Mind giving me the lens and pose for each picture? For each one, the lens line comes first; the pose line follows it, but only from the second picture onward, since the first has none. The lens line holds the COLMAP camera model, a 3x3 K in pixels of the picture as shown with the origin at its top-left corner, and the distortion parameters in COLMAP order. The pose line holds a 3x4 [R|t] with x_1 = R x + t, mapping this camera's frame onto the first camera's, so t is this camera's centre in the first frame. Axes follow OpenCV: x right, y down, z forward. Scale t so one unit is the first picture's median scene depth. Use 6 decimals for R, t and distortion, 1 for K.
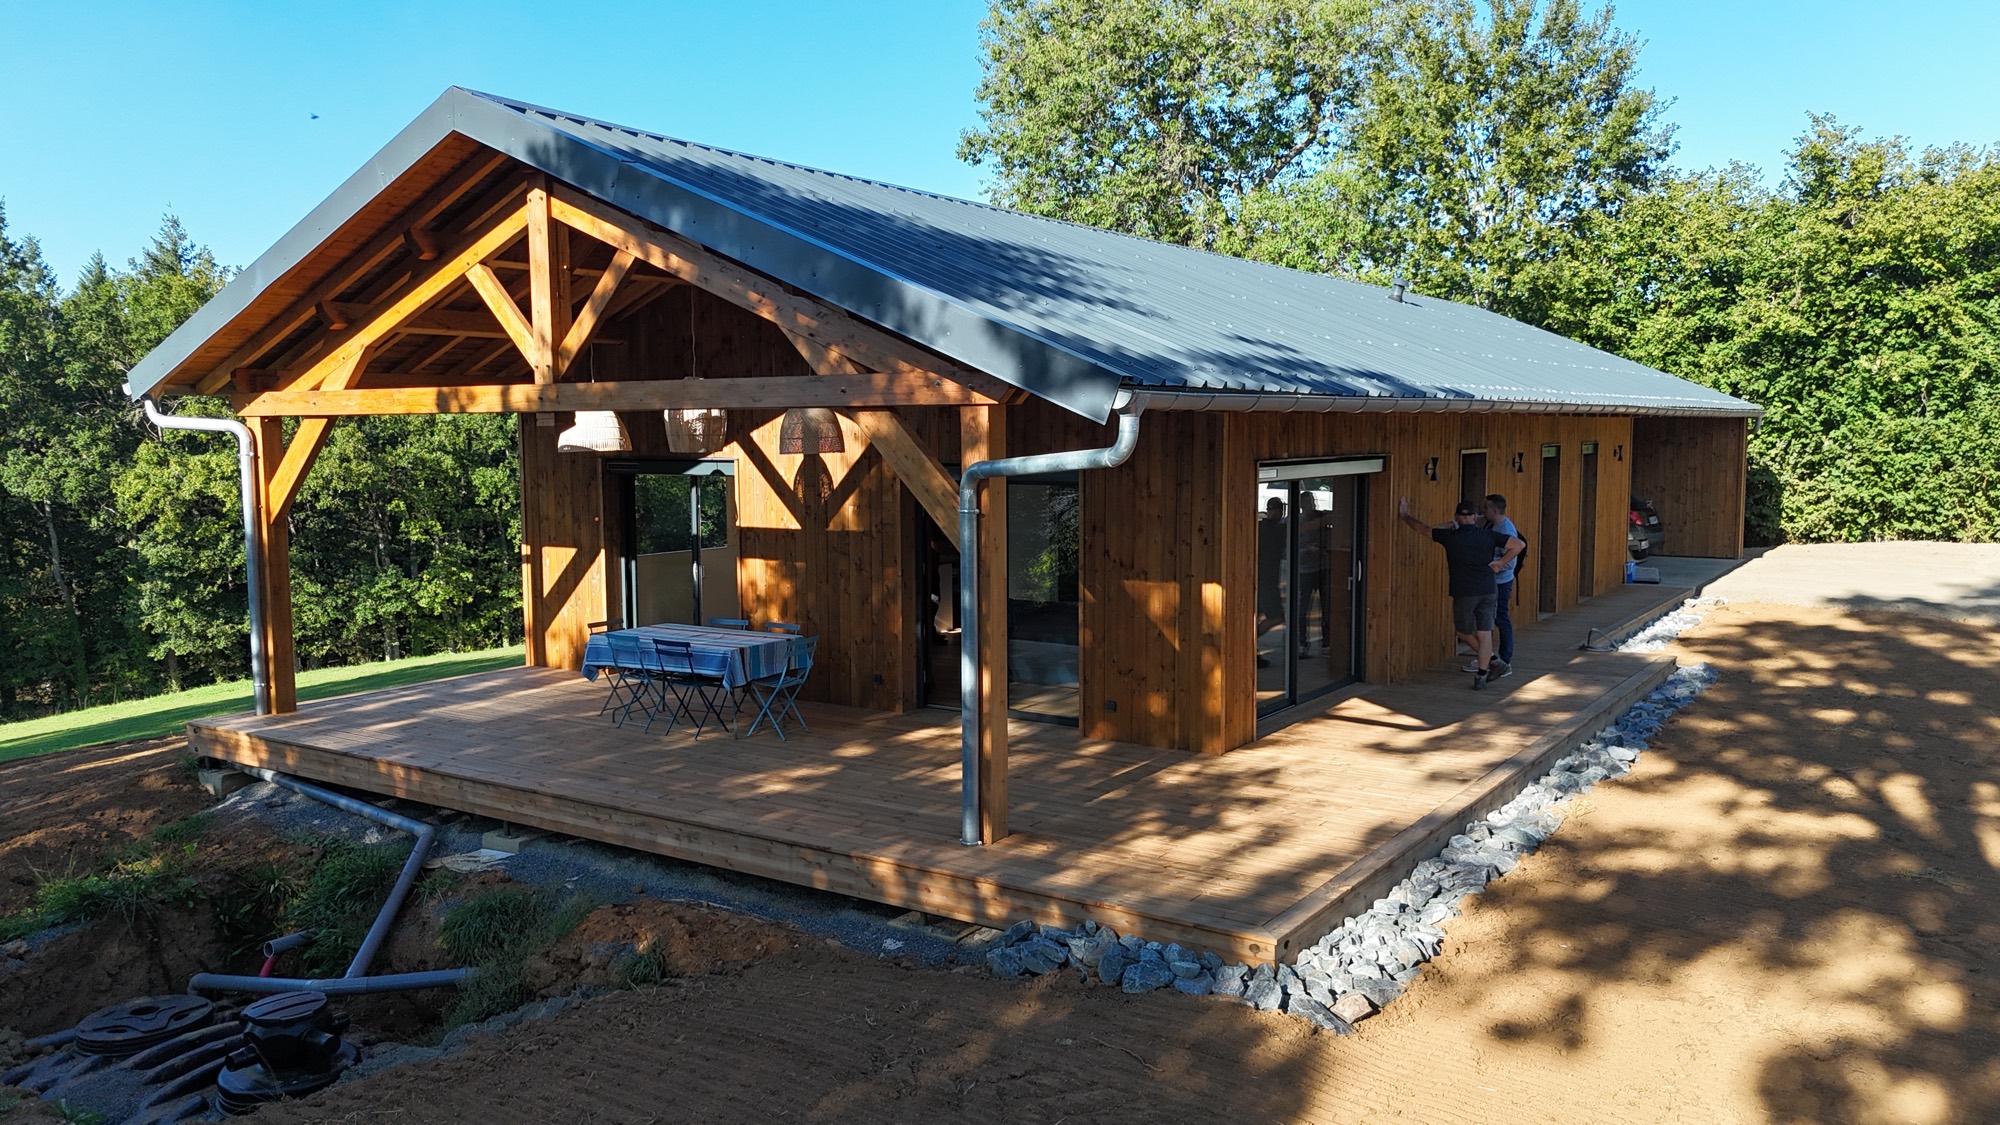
lens RADIAL K [[1469.1, 0, 998.7], [0, 1469.1, 562.2], [0, 0, 1]] dist [0.037856, -0.004150]
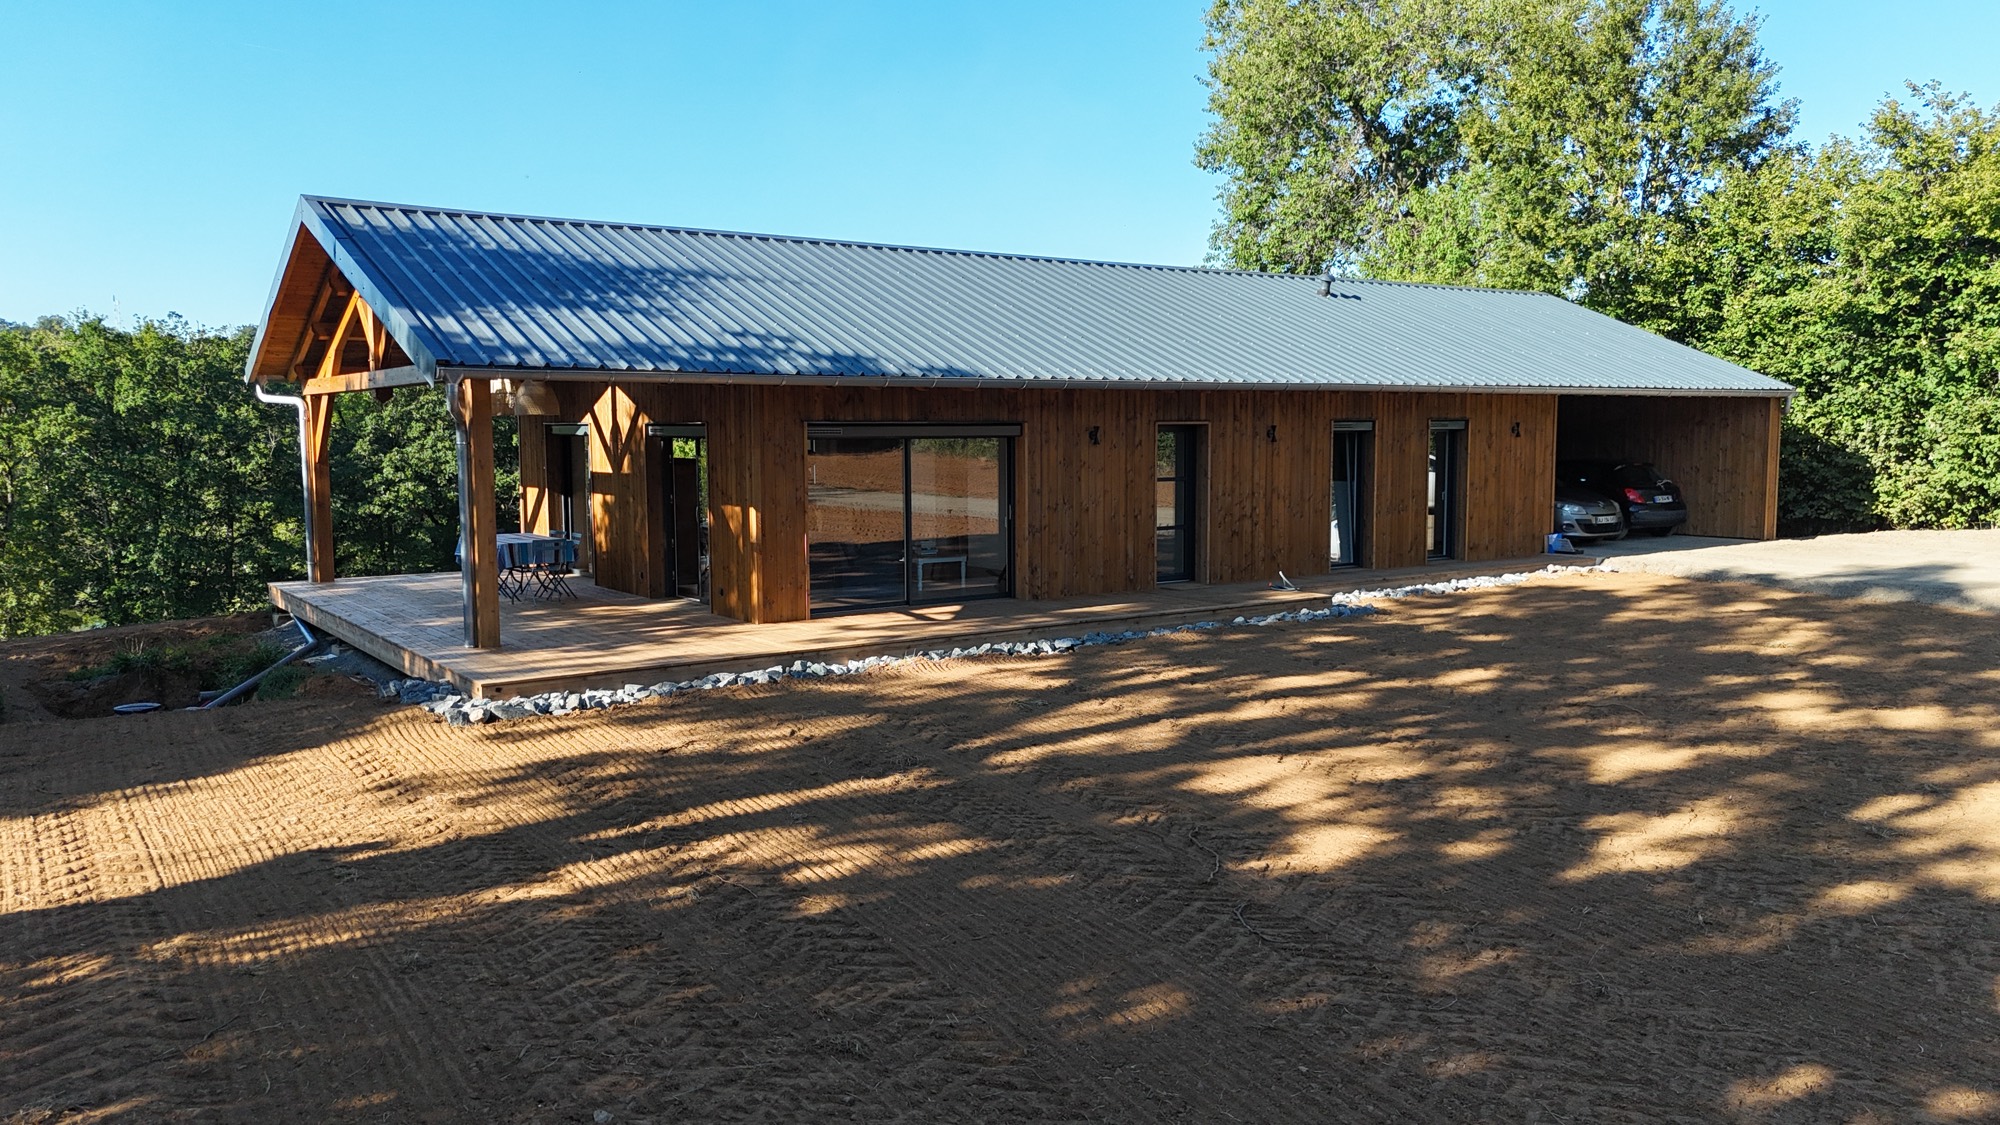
lens RADIAL K [[1469.1, 0, 1003.2], [0, 1469.1, 562.8], [0, 0, 1]] dist [0.037856, -0.004150]
pose [[0.937439, 0.033236, -0.346561, 0.361811], [-0.032167, 0.999443, 0.008838, 0.020820], [0.346662, 0.002863, 0.937986, -0.113370]]
